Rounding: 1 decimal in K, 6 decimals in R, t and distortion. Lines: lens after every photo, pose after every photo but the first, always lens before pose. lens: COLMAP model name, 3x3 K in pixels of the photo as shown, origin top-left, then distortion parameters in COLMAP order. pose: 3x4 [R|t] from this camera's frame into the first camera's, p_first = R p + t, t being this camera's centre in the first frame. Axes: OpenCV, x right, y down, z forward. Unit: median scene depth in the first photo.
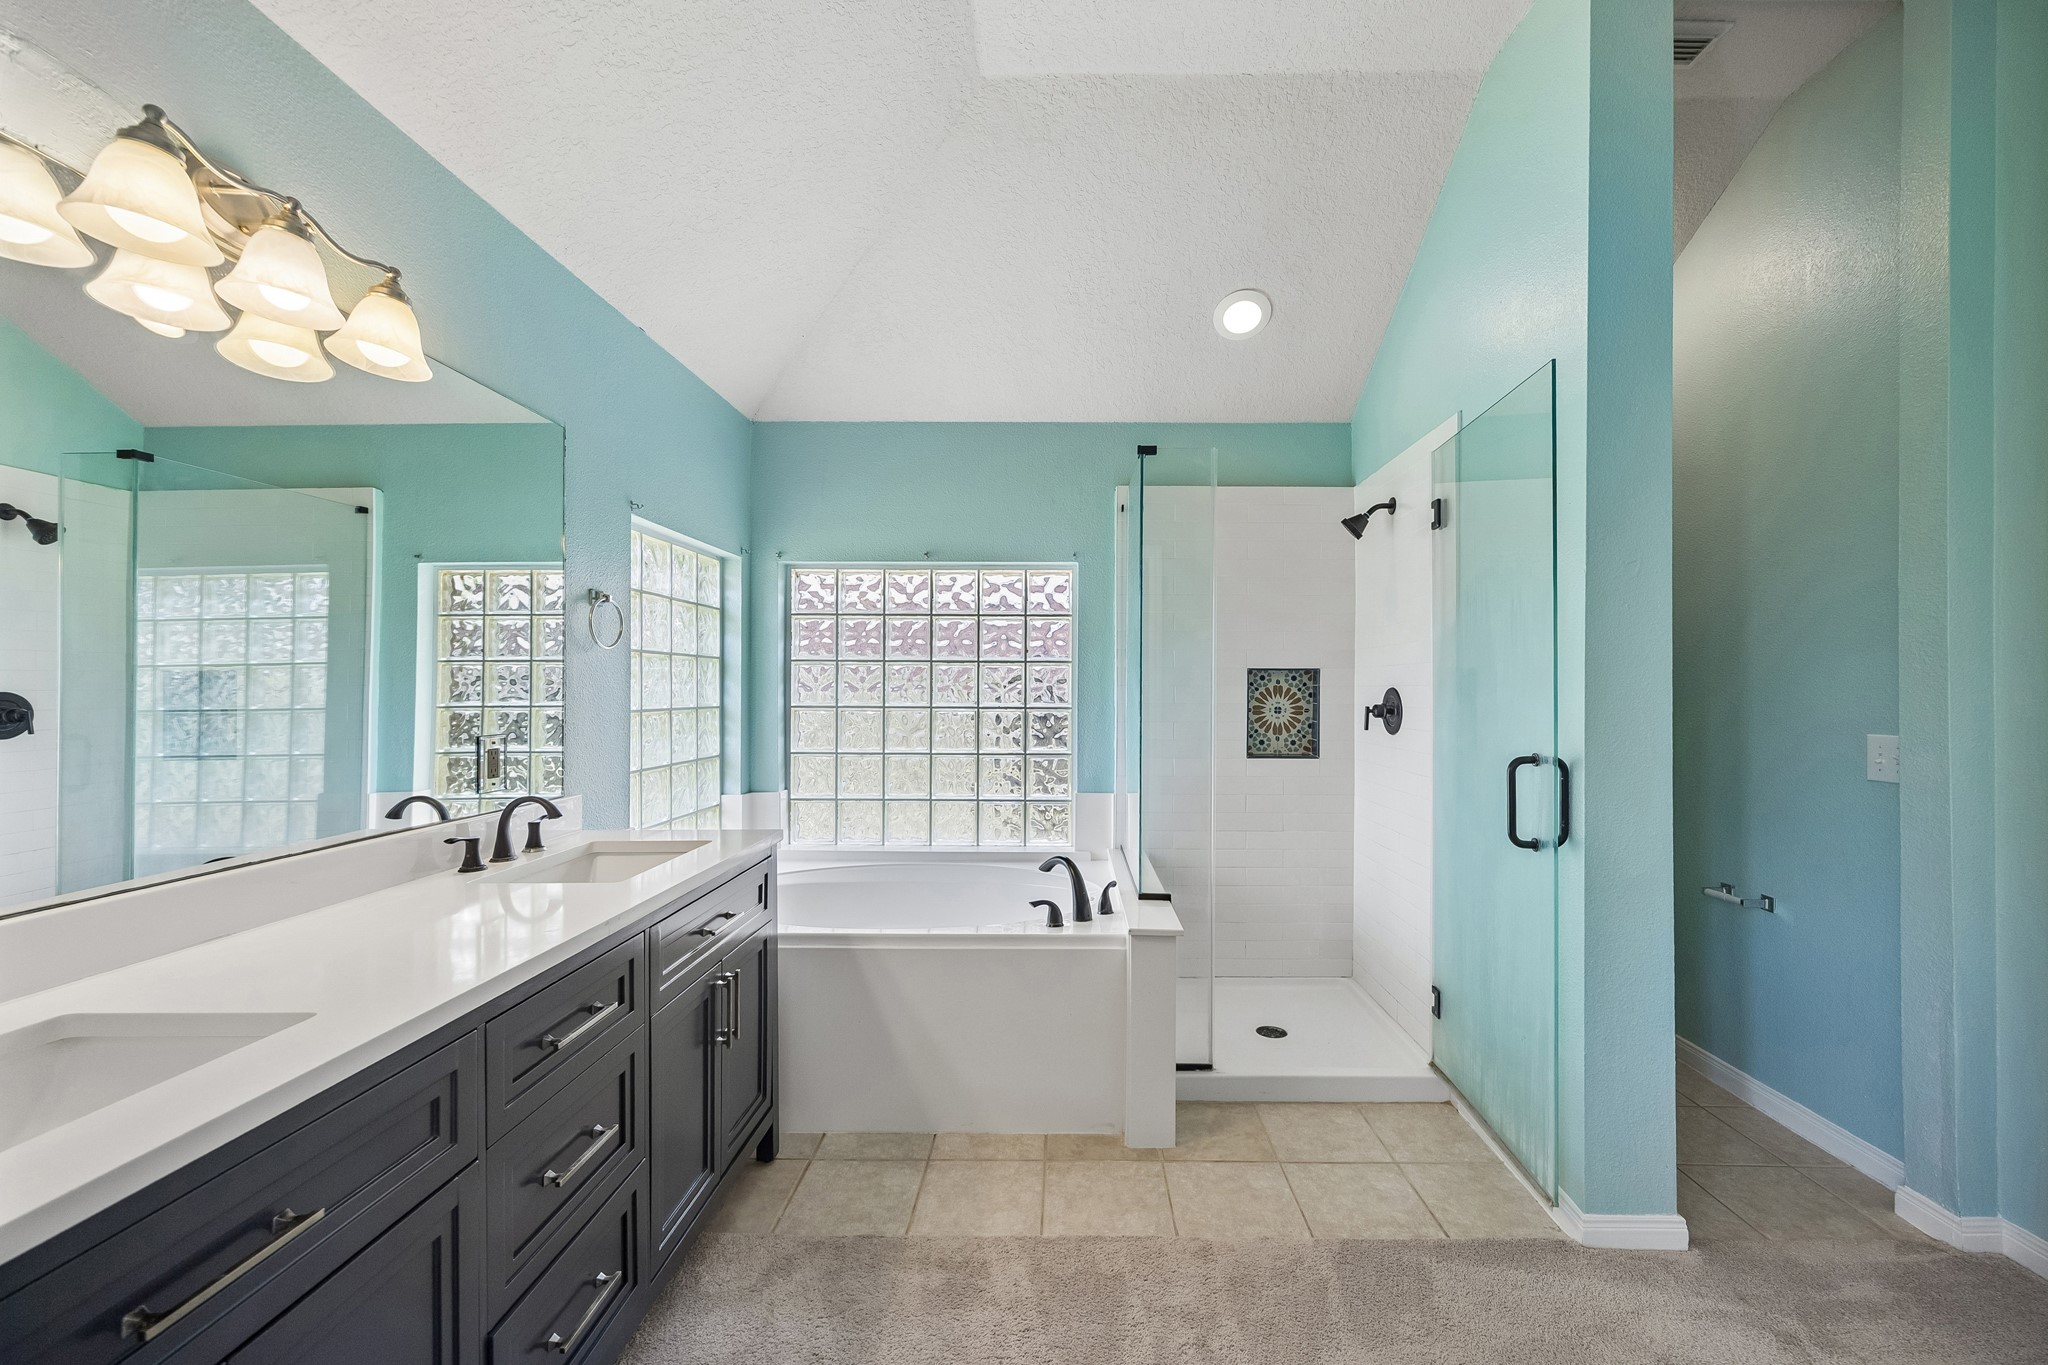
lens RADIAL K [[799.1, 0, 1037.0], [0, 799.1, 685.2], [0, 0, 1]] dist [-0.001869, 0.000244]
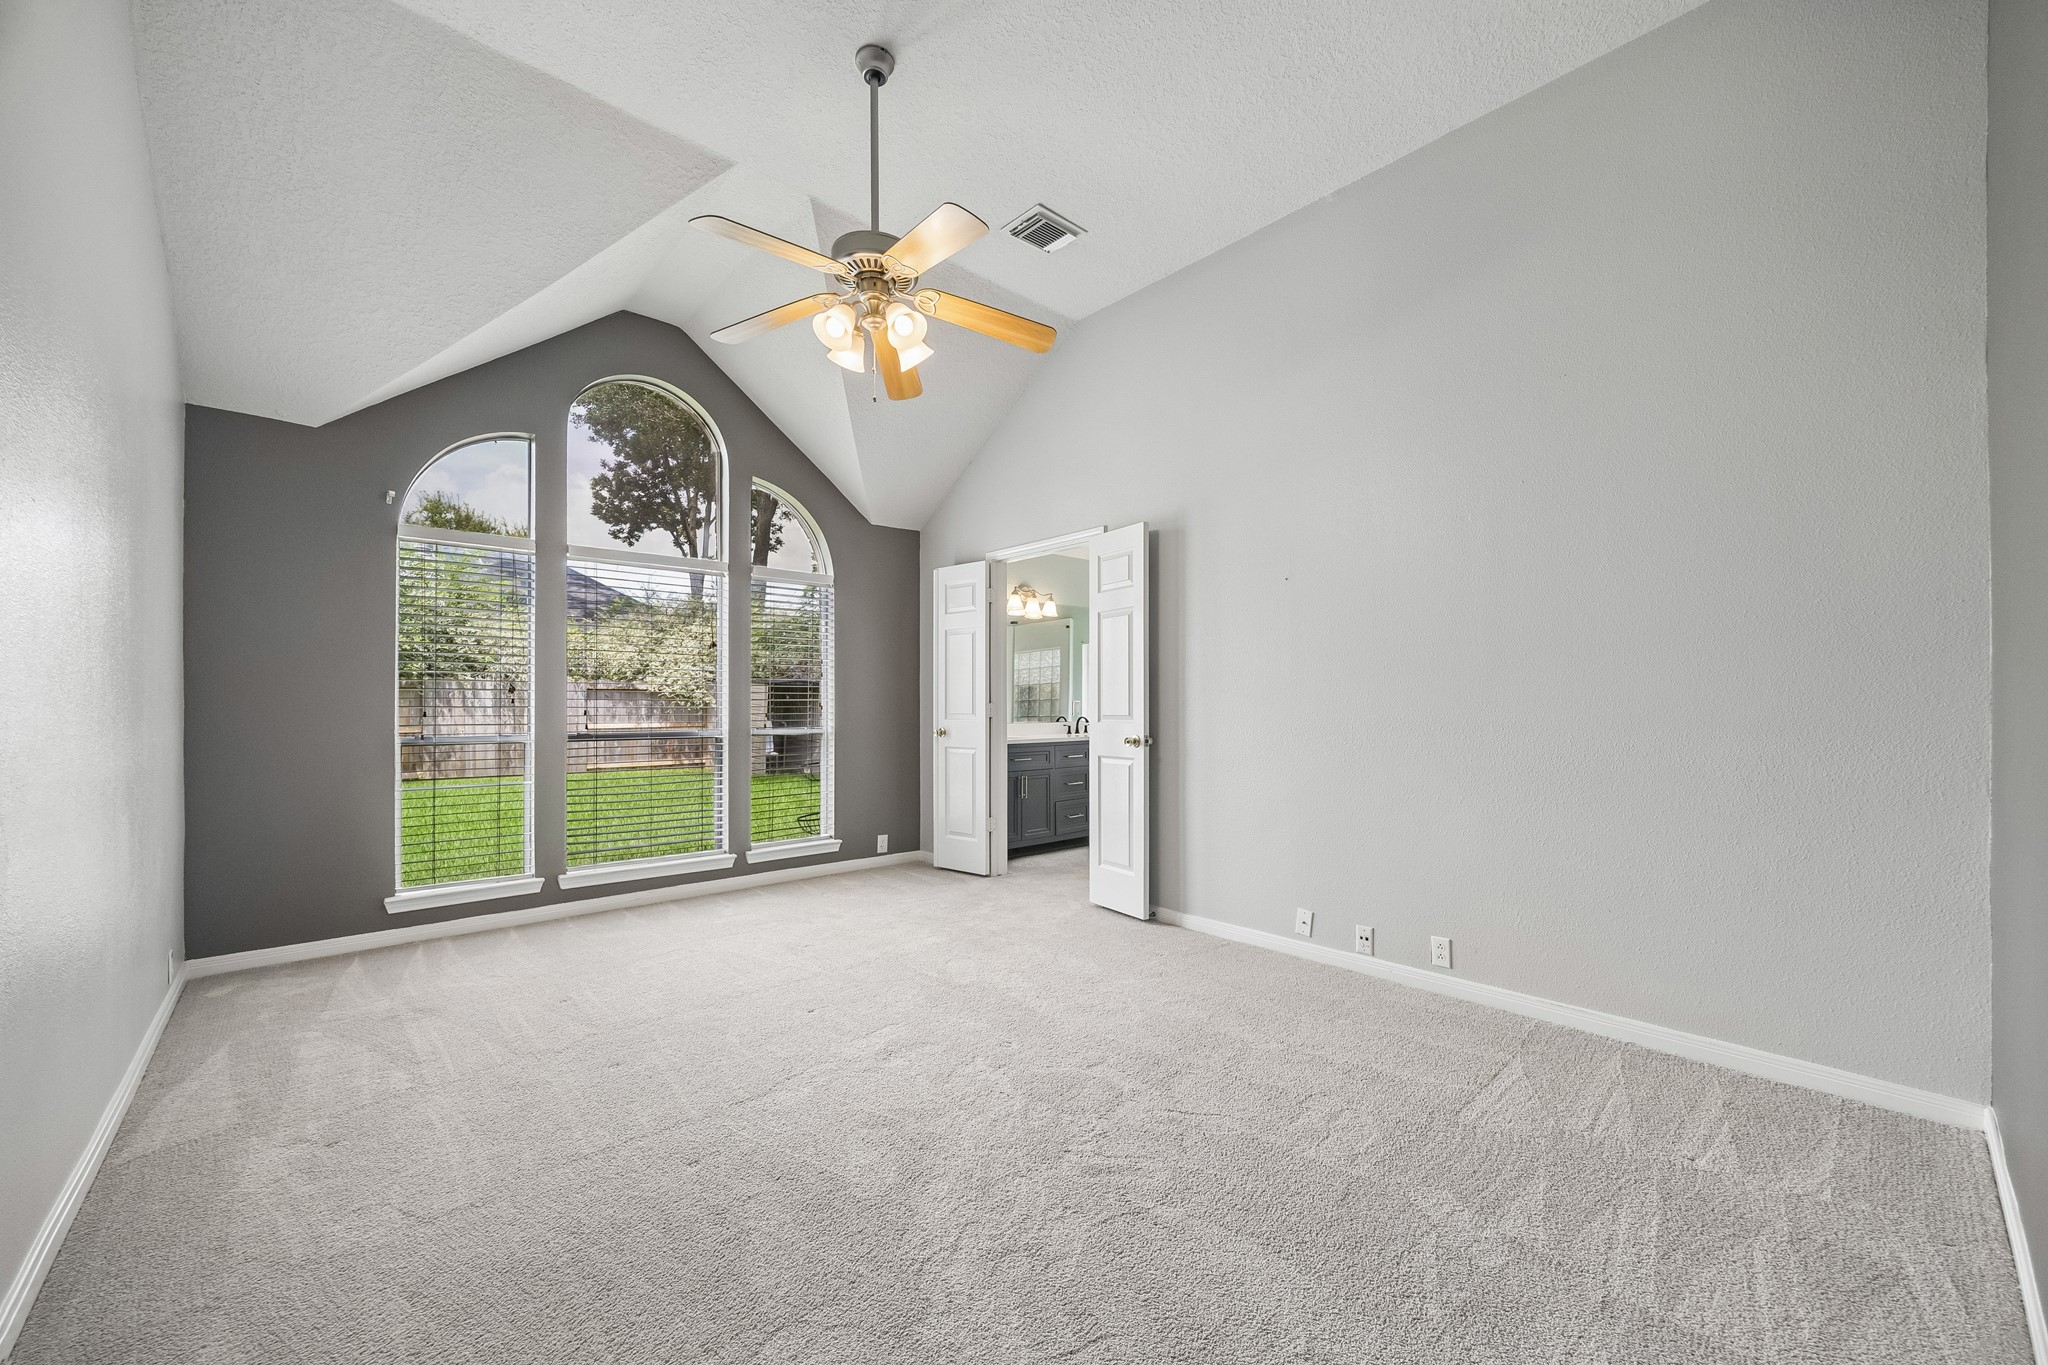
lens RADIAL K [[799.1, 0, 1029.7], [0, 799.1, 697.0], [0, 0, 1]] dist [-0.001869, 0.000244]
pose [[0.675440, -0.011938, -0.737319, 1.130812], [0.012156, 0.999913, -0.005053, 0.037068], [0.737315, -0.005550, 0.675526, -0.994471]]
